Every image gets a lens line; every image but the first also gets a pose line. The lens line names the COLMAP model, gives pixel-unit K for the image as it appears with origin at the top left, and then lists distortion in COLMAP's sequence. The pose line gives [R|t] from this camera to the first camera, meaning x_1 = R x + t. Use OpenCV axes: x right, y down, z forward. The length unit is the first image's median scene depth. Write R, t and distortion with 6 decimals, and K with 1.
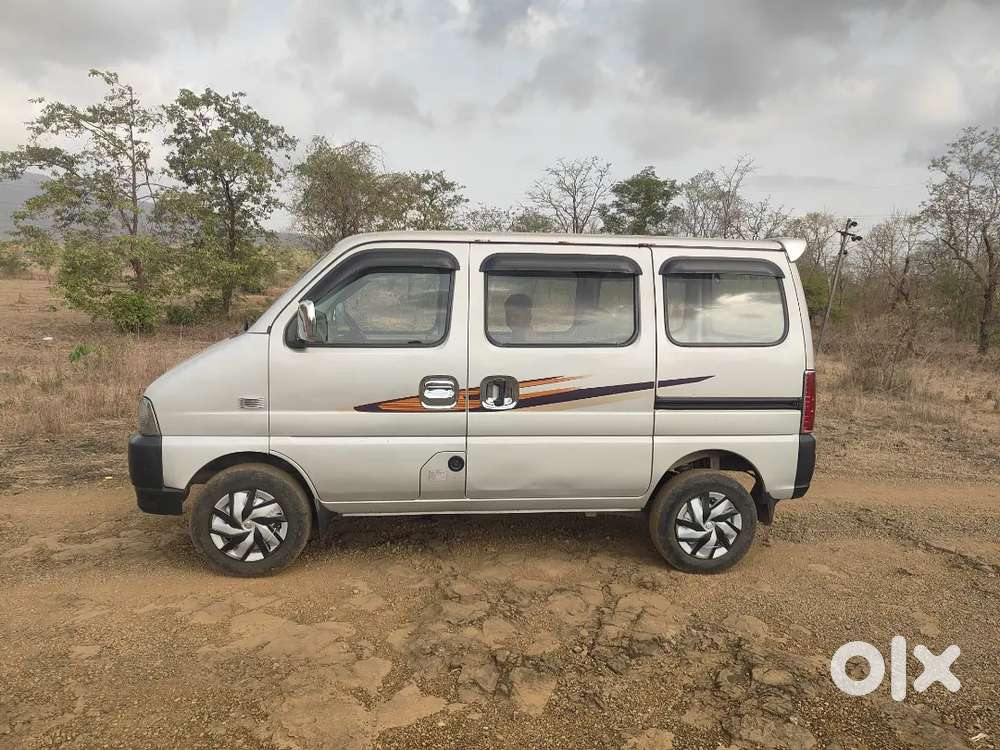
lens RADIAL K [[684.4, 0, 499.5], [0, 684.4, 374.8], [0, 0, 1]] dist [0.004580, 0.006005]
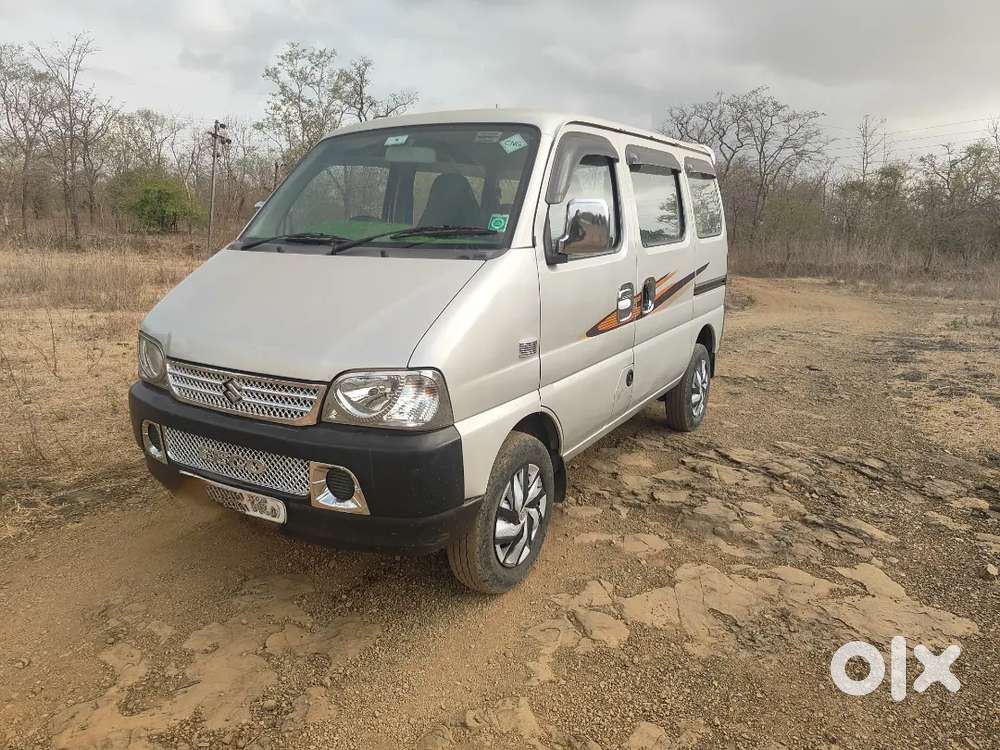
lens RADIAL K [[684.4, 0, 498.8], [0, 684.4, 373.9], [0, 0, 1]] dist [0.004580, 0.006005]
pose [[0.619209, -0.198849, 0.759631, -0.880605], [0.096214, 0.979328, 0.177930, -0.057910], [-0.779309, -0.037088, 0.625541, 0.556032]]
